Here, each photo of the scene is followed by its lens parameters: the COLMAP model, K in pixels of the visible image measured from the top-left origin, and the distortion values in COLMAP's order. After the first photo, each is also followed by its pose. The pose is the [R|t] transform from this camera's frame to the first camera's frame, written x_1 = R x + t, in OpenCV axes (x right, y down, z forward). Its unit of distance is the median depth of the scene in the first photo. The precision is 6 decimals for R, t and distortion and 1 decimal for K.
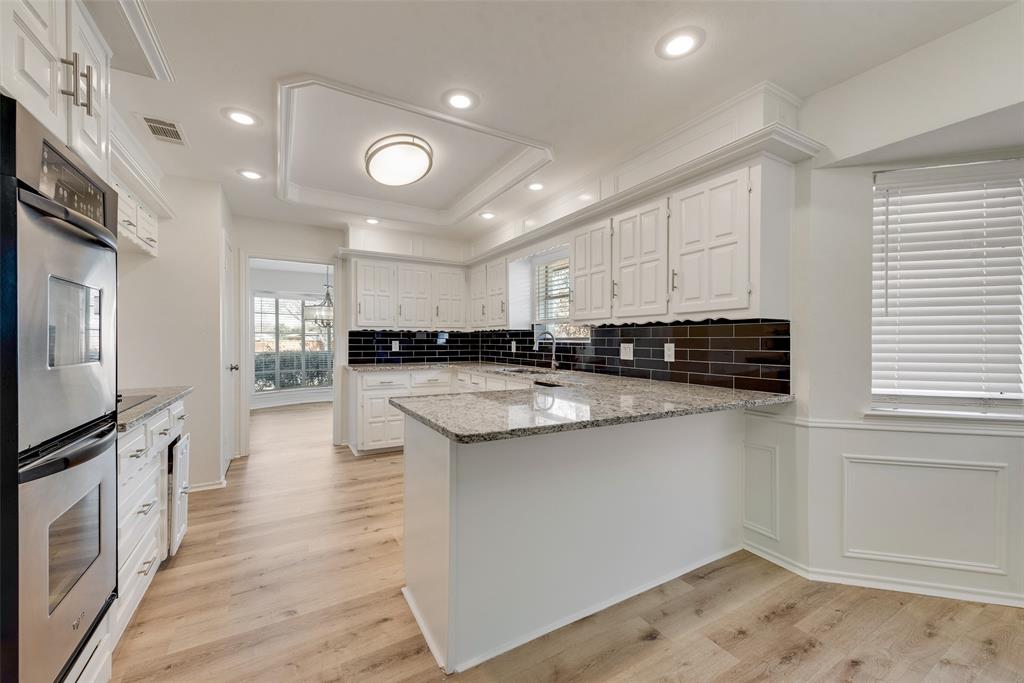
lens RADIAL K [[400.5, 0, 506.4], [0, 400.5, 342.5], [0, 0, 1]] dist [0.002459, -0.000539]
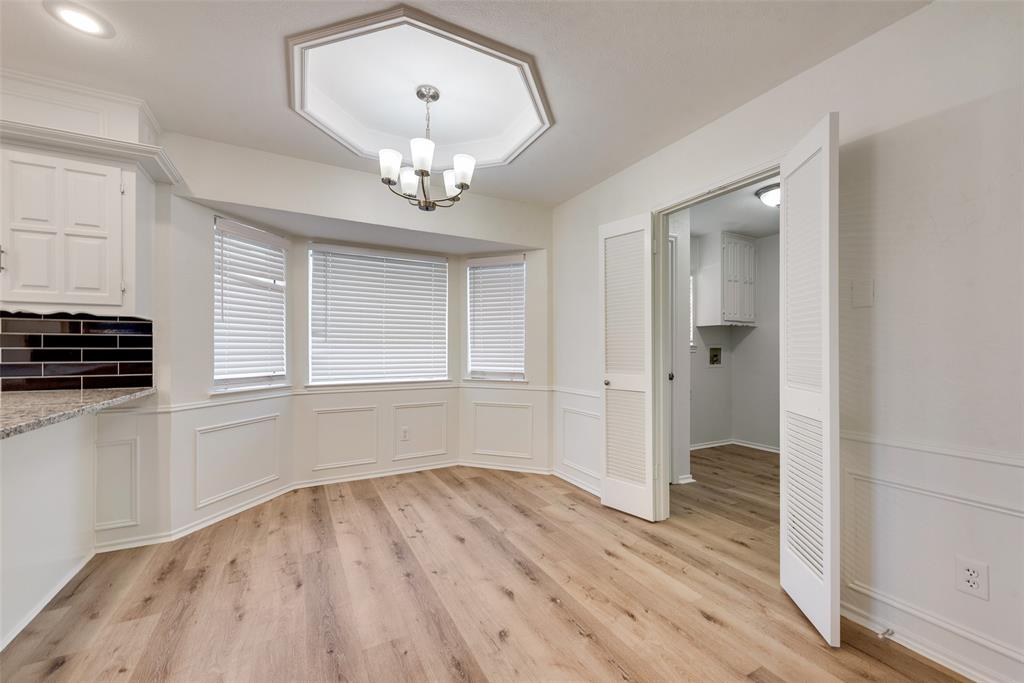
lens RADIAL K [[400.5, 0, 508.3], [0, 400.5, 347.4], [0, 0, 1]] dist [0.002459, -0.000539]
pose [[0.023423, 0.002491, 0.999723, -0.398411], [0.002784, 0.999993, -0.002557, 0.026290], [-0.999722, 0.002843, 0.023416, -0.017571]]
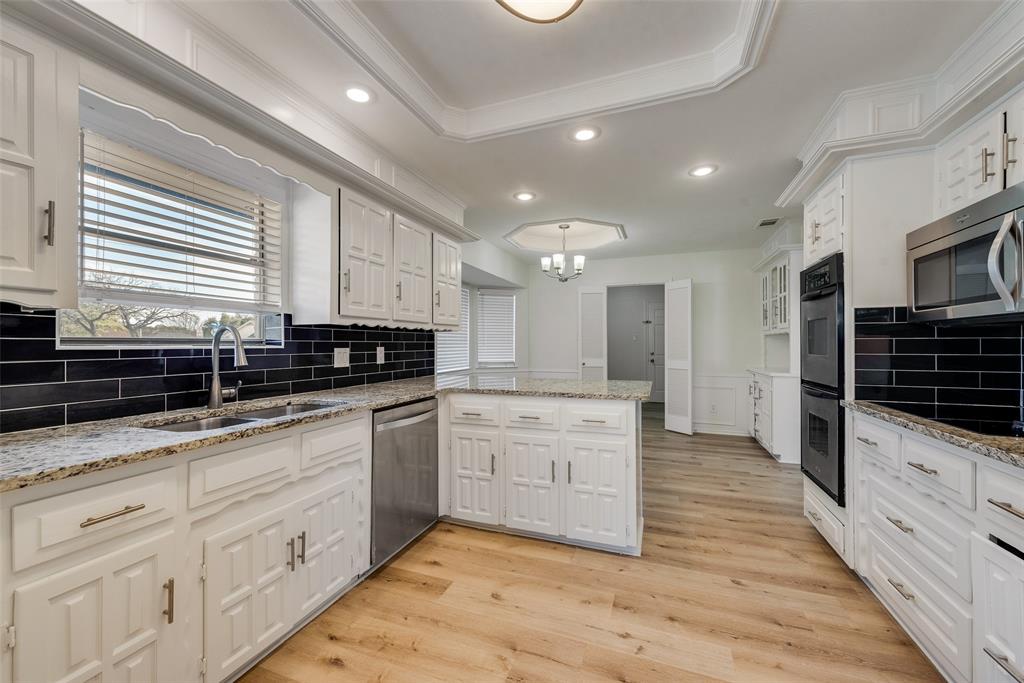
lens RADIAL K [[400.5, 0, 510.1], [0, 400.5, 343.7], [0, 0, 1]] dist [0.002459, -0.000539]
pose [[-0.638996, -0.000659, 0.769210, -0.863774], [0.004802, 0.999977, 0.004845, -0.013514], [-0.769195, 0.006790, -0.638978, 1.912683]]
